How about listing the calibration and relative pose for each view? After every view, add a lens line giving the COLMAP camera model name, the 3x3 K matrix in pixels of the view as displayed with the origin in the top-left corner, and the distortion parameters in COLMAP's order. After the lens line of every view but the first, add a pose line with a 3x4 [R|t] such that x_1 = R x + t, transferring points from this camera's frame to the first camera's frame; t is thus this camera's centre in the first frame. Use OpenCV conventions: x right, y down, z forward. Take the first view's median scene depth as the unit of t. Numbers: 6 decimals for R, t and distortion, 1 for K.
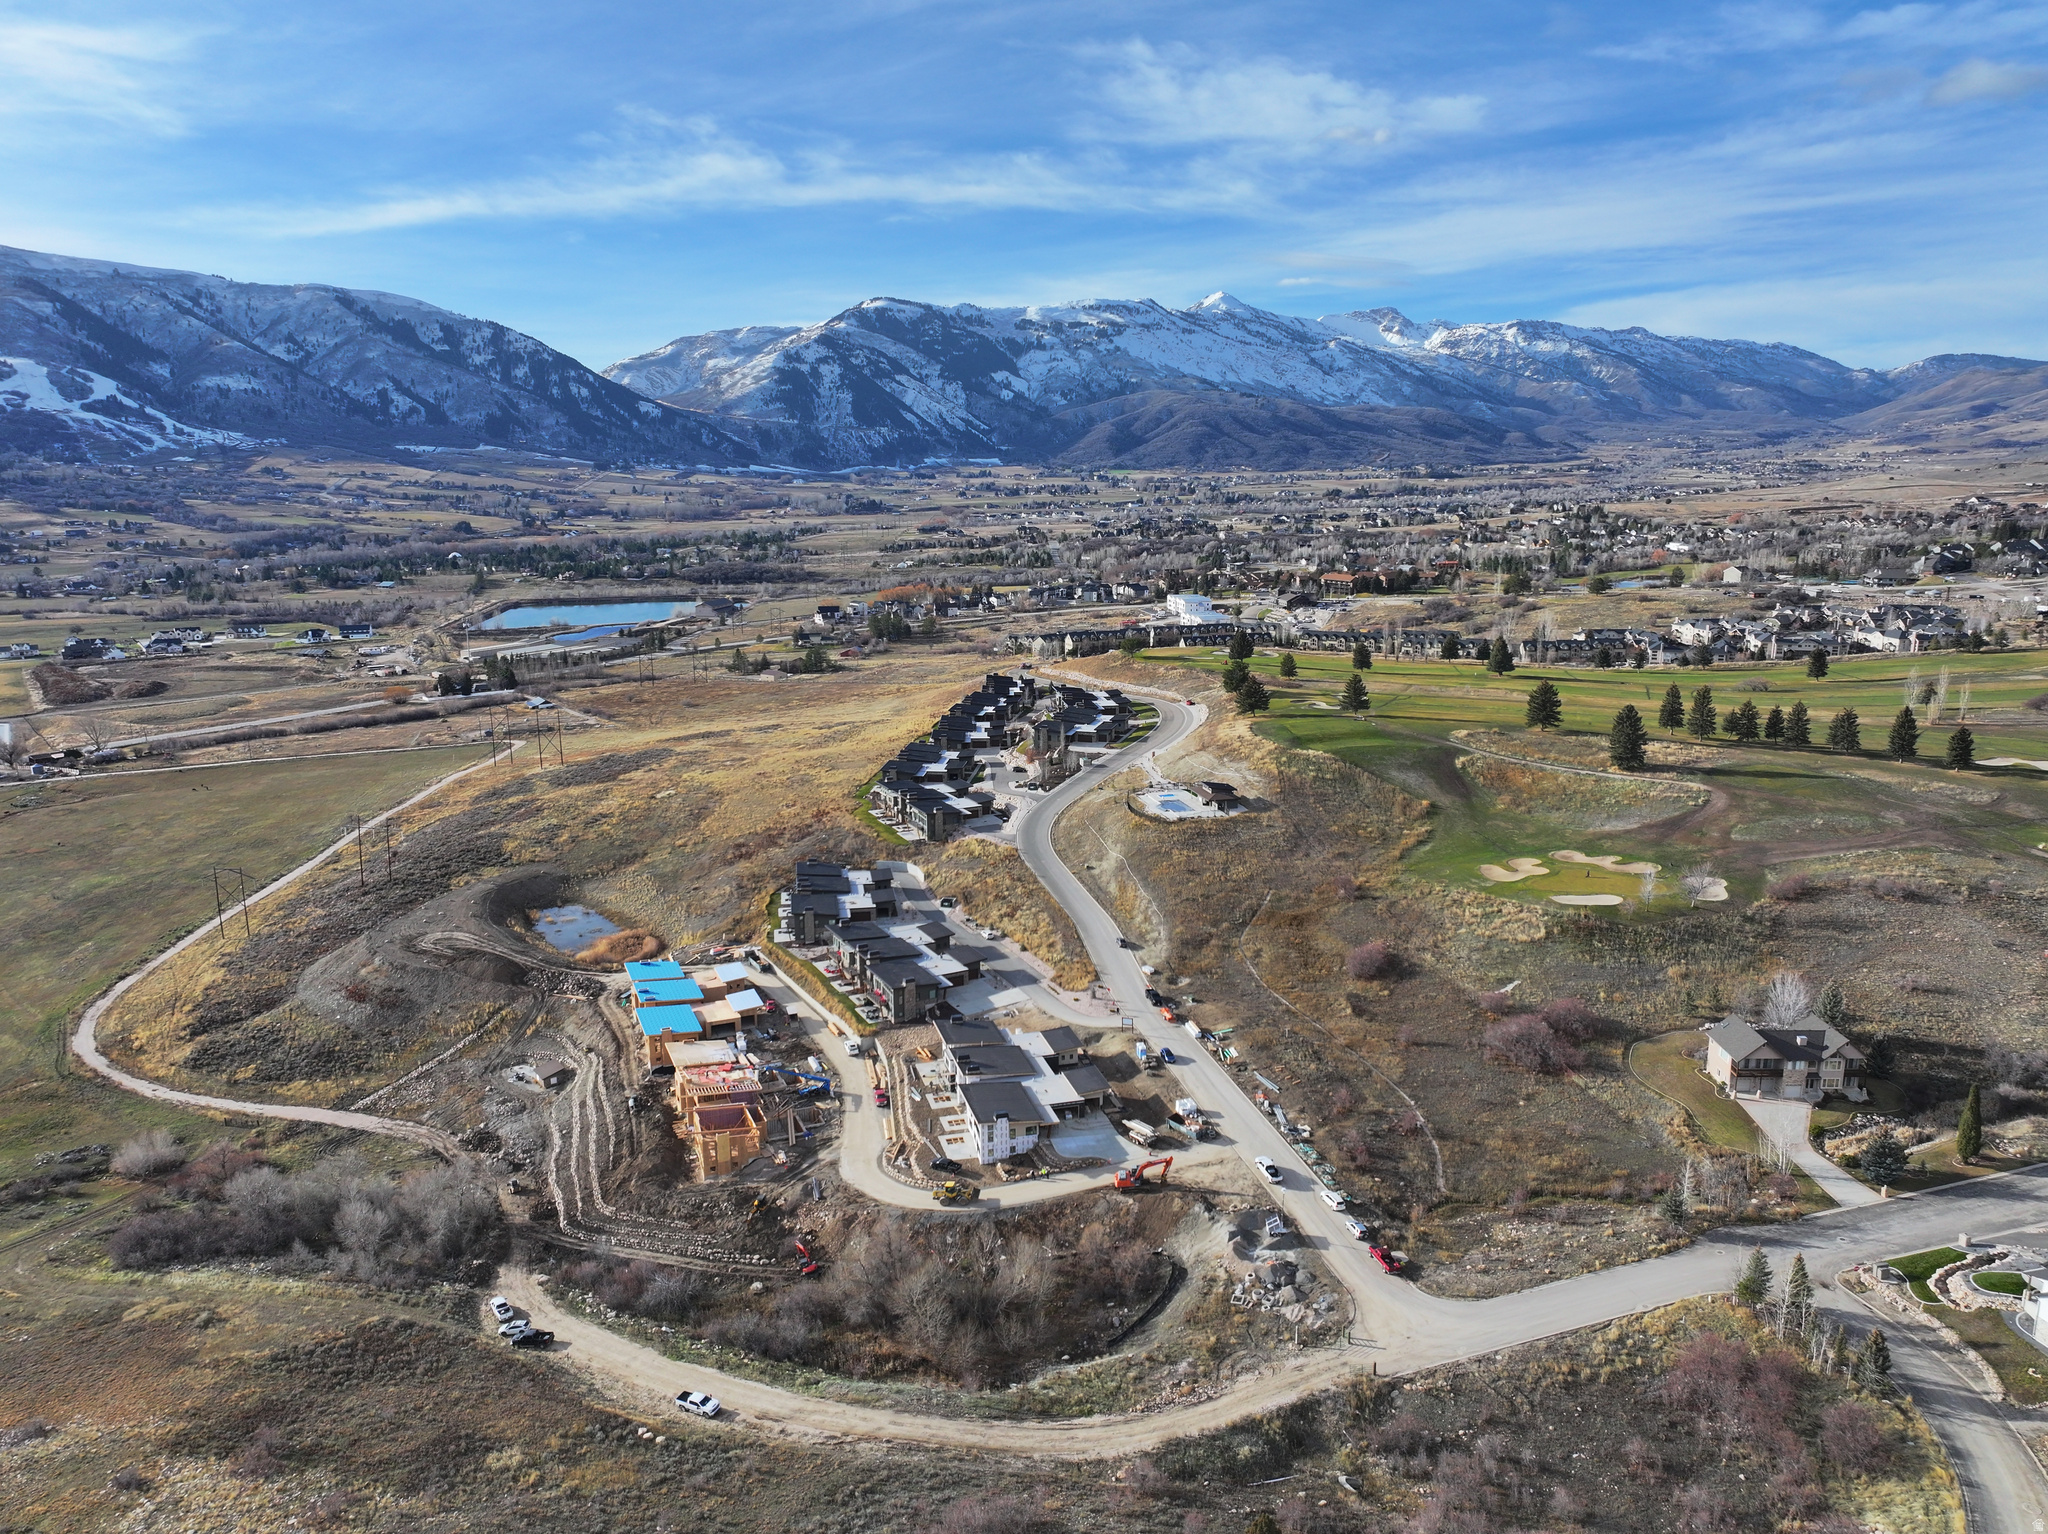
lens RADIAL K [[1418.7, 0, 1053.9], [0, 1418.7, 770.0], [0, 0, 1]] dist [-0.015770, 0.017565]
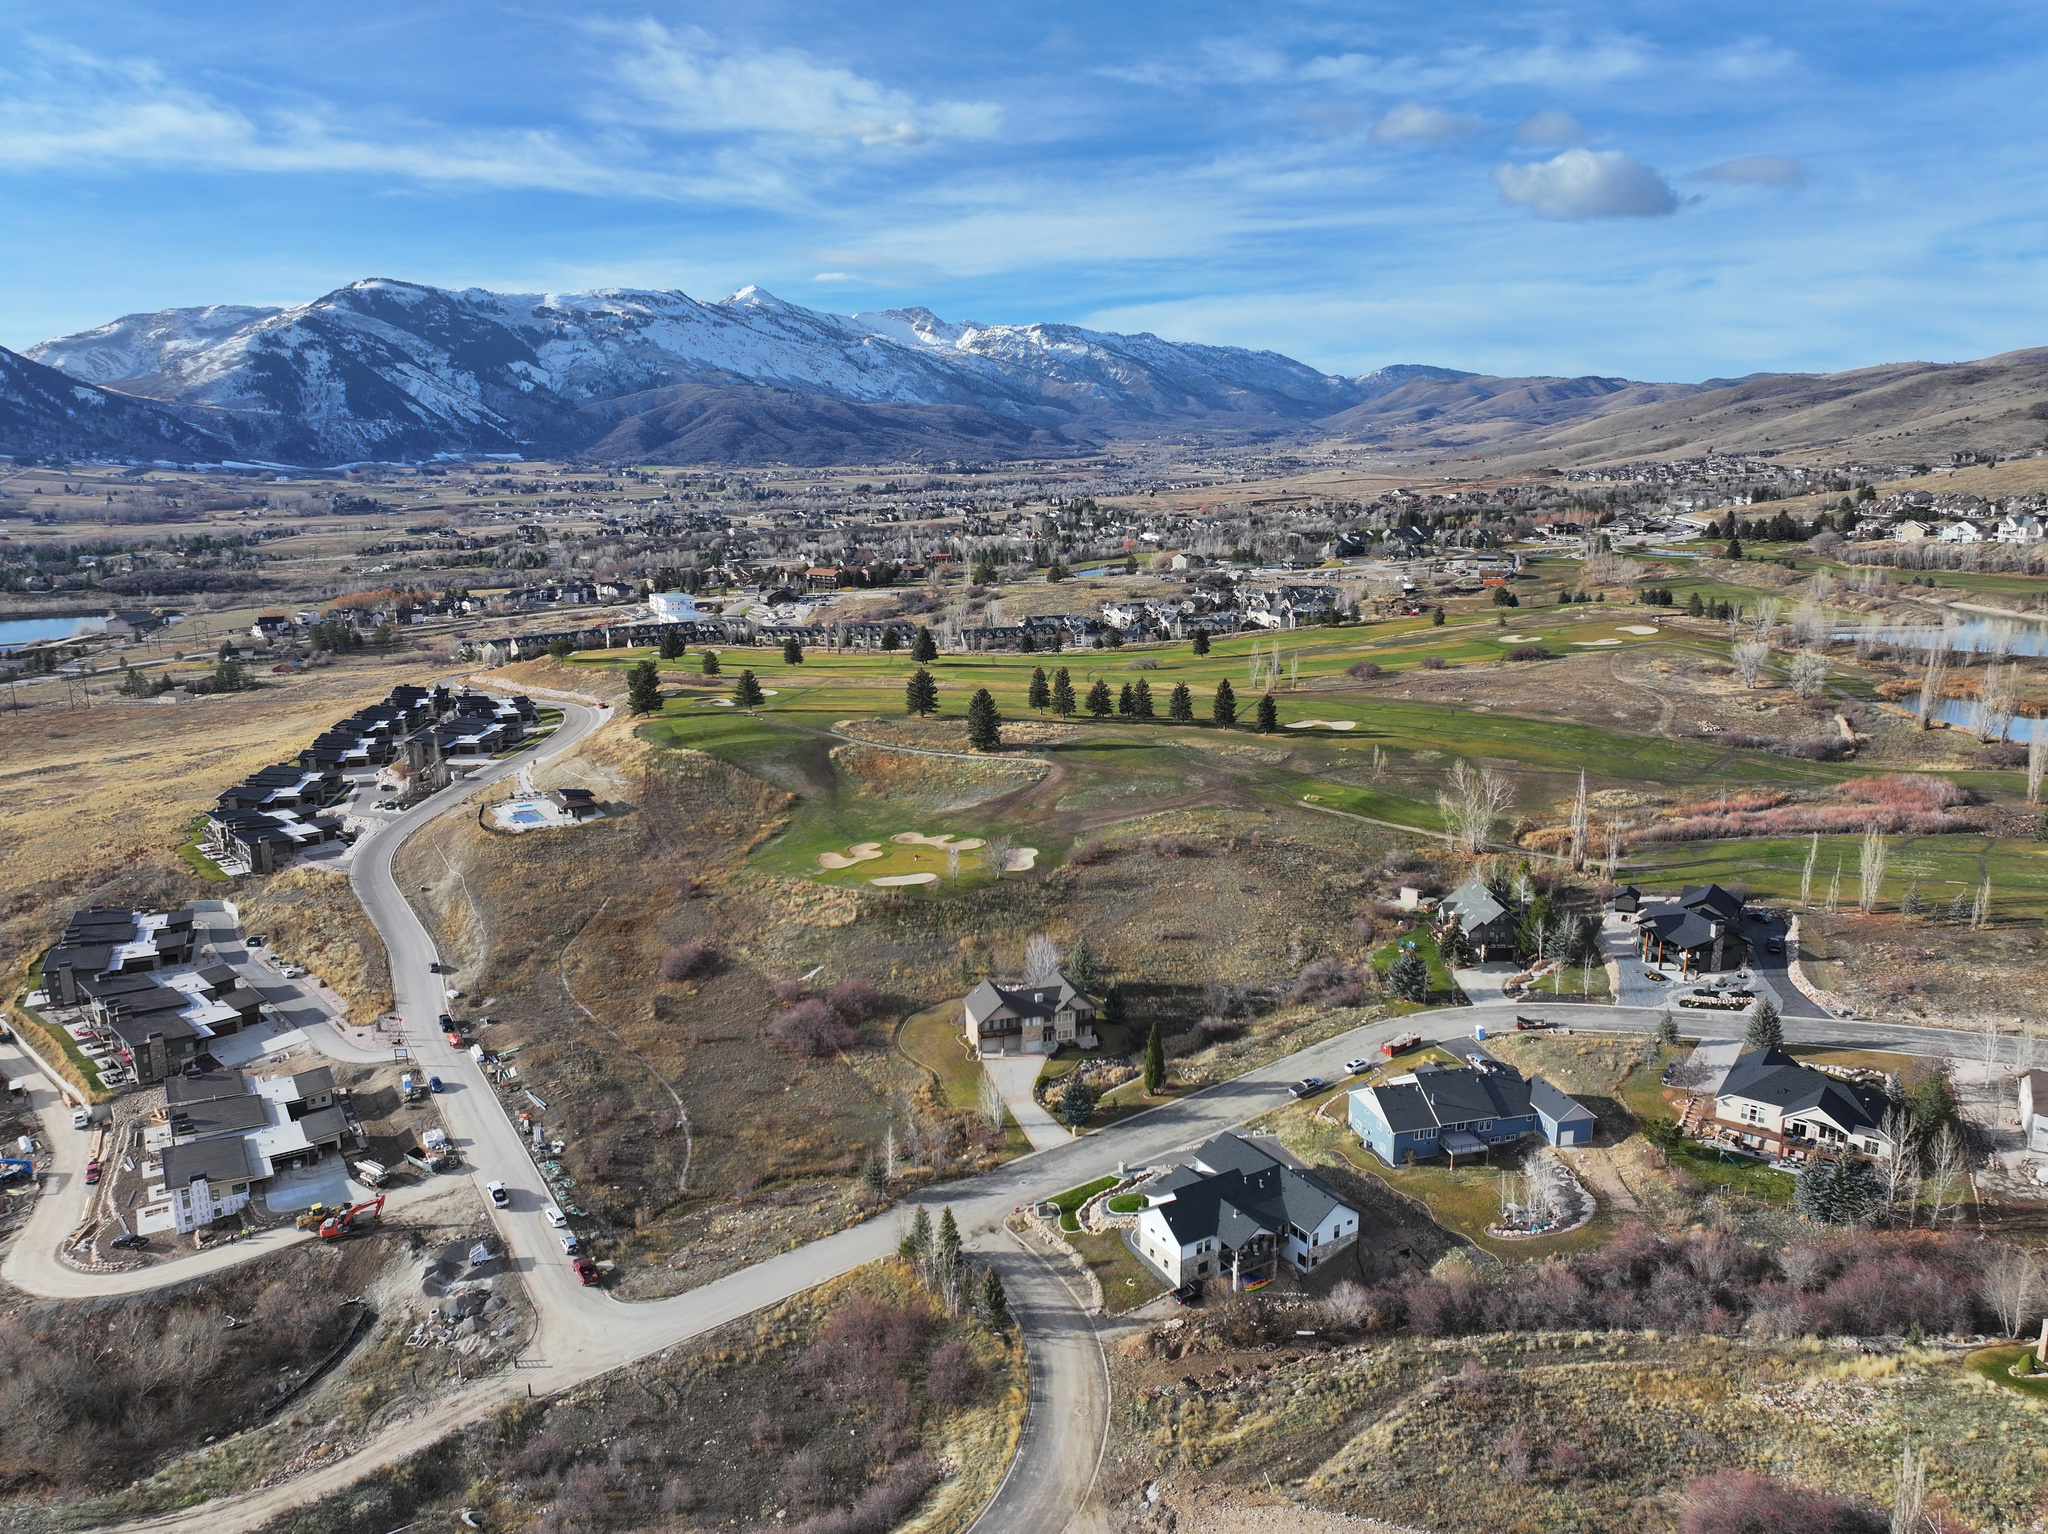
lens RADIAL K [[1418.7, 0, 1053.9], [0, 1418.7, 770.0], [0, 0, 1]] dist [-0.015770, 0.017565]
pose [[0.952245, -0.062977, 0.298768, 0.123423], [0.062166, 0.997991, 0.012229, 0.004082], [-0.298938, 0.006928, 0.954247, -0.013371]]
